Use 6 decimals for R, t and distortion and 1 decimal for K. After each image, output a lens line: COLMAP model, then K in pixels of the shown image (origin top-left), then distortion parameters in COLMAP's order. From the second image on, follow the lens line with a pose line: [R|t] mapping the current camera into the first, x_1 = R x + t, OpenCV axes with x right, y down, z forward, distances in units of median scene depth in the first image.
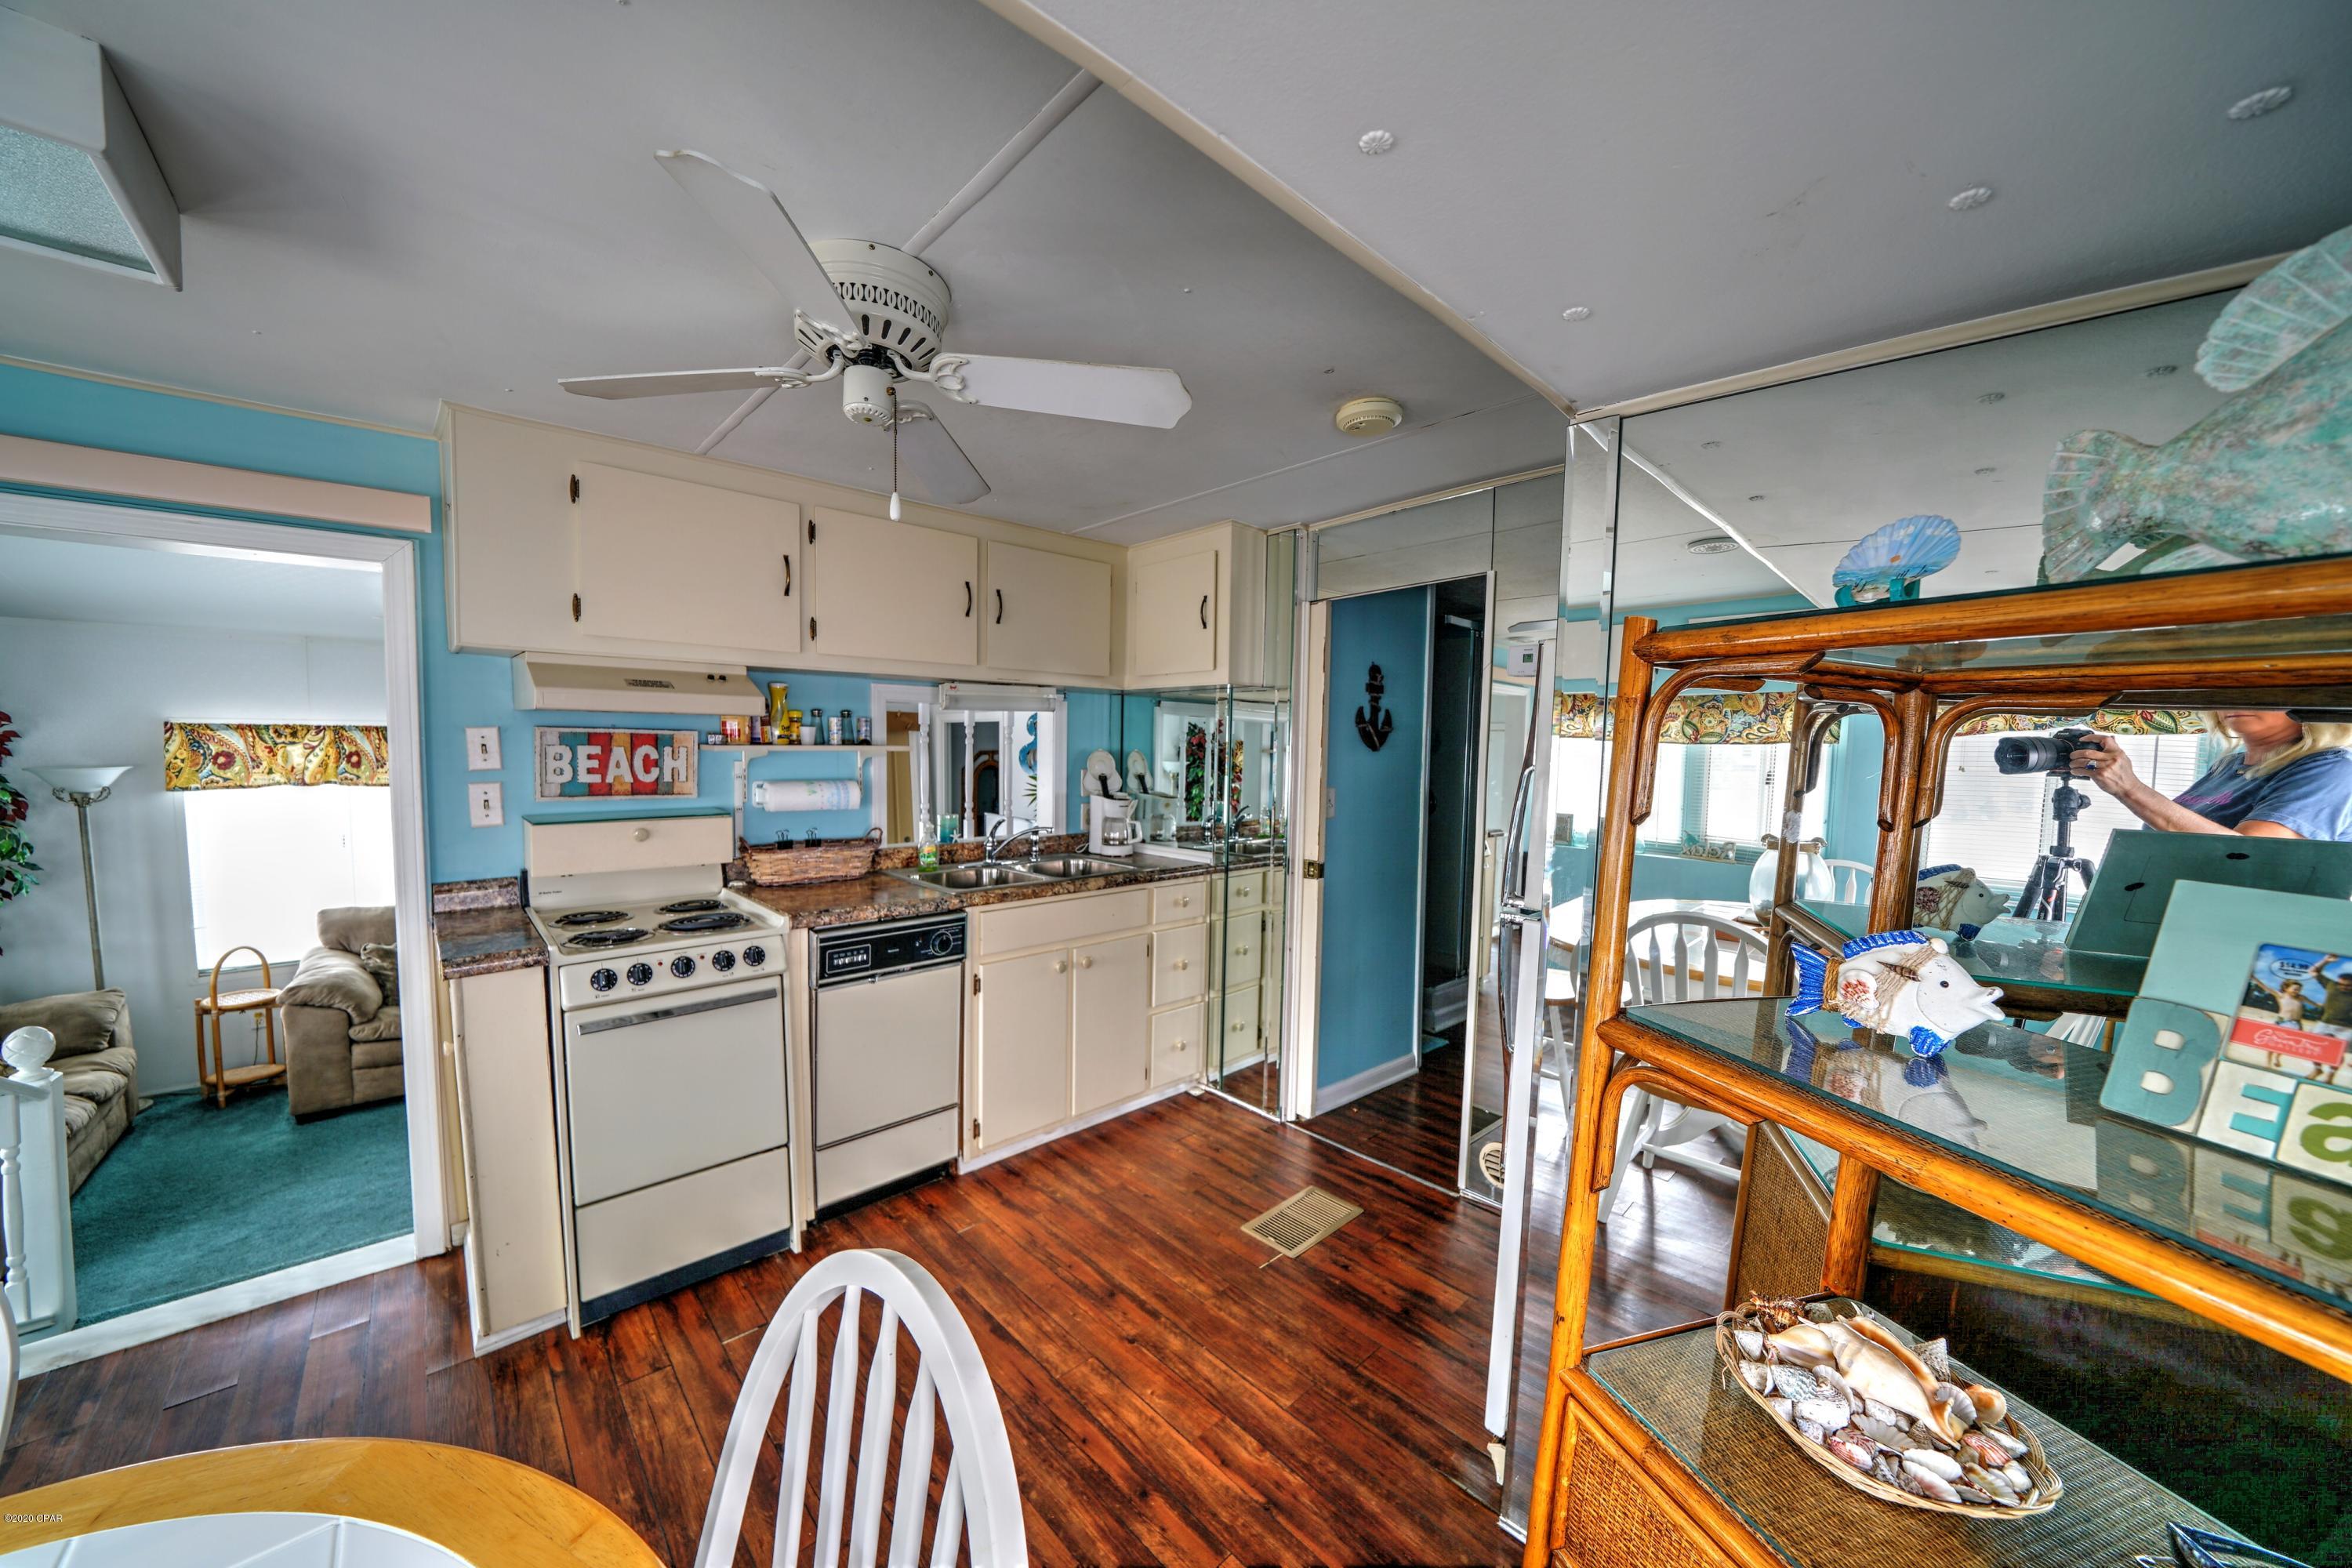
lens RADIAL K [[816.0, 0, 1148.8], [0, 816.0, 796.3], [0, 0, 1]] dist [-0.027657, 0.002876]
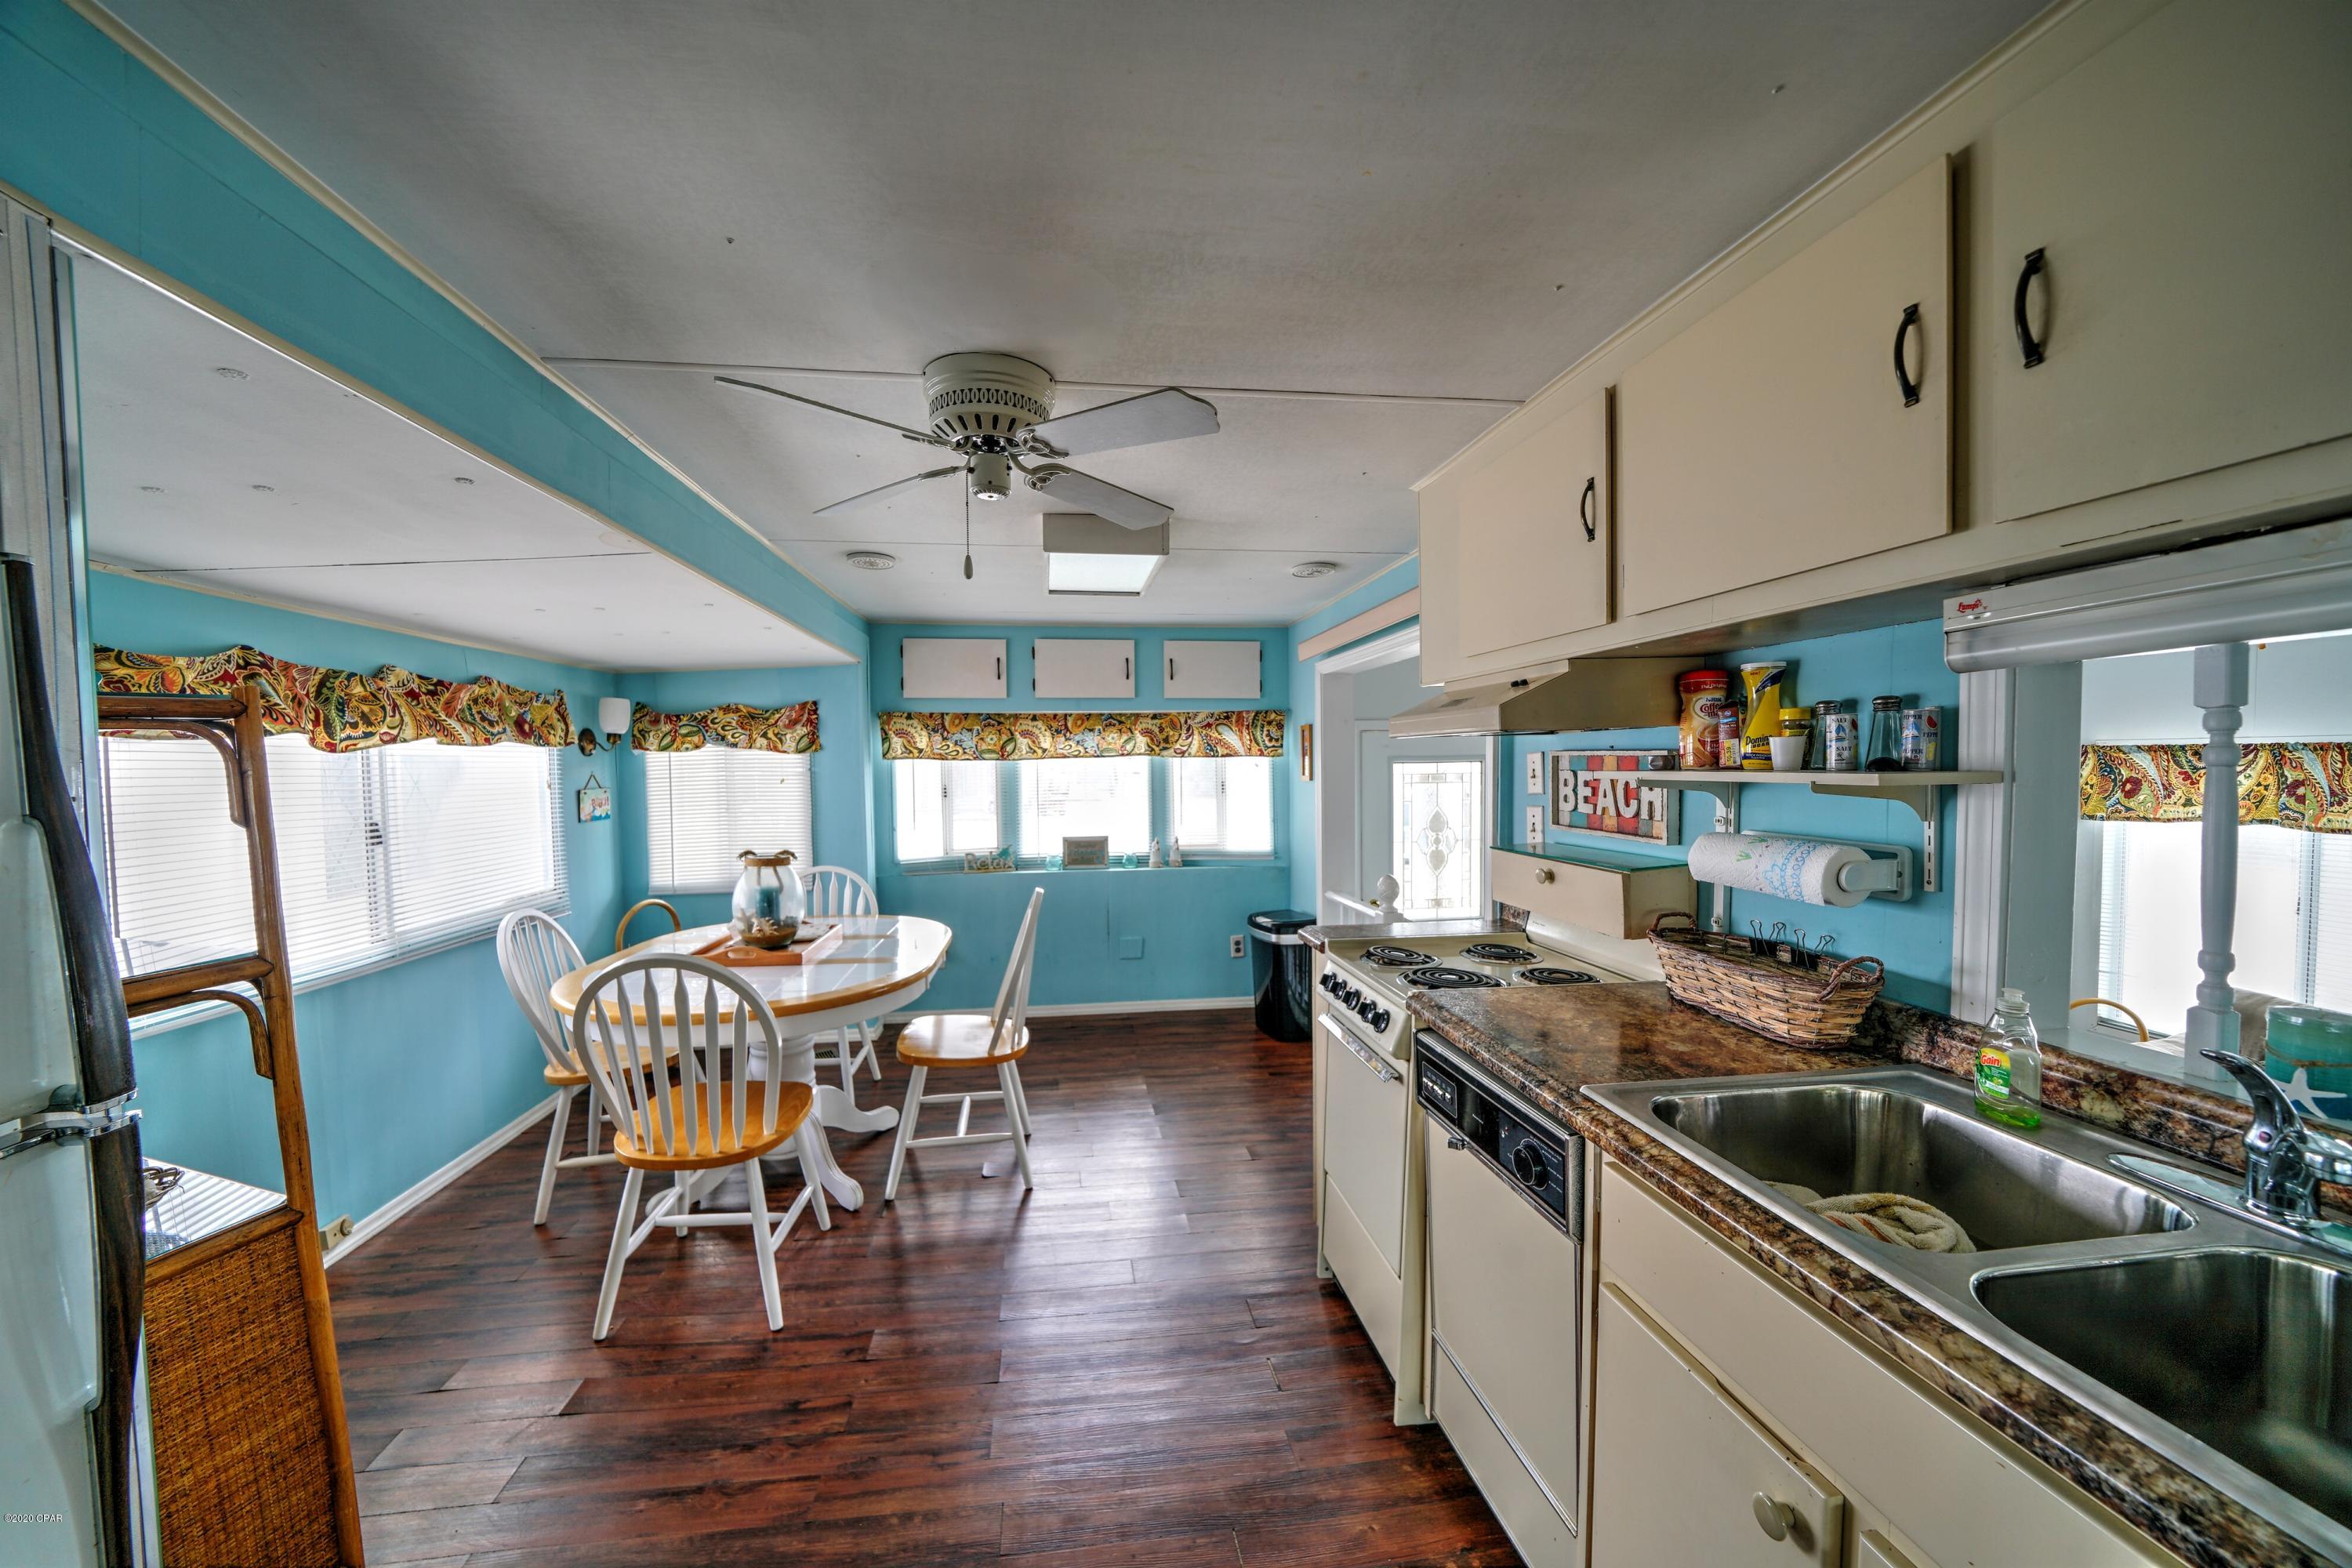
lens RADIAL K [[813.4, 0, 1149.7], [0, 813.4, 795.6], [0, 0, 1]] dist [-0.026222, 0.003065]
pose [[-0.575315, 0.025519, -0.817534, 0.232843], [-0.052147, 0.996335, 0.067798, -0.056322], [0.816268, 0.081637, -0.571876, 0.890833]]
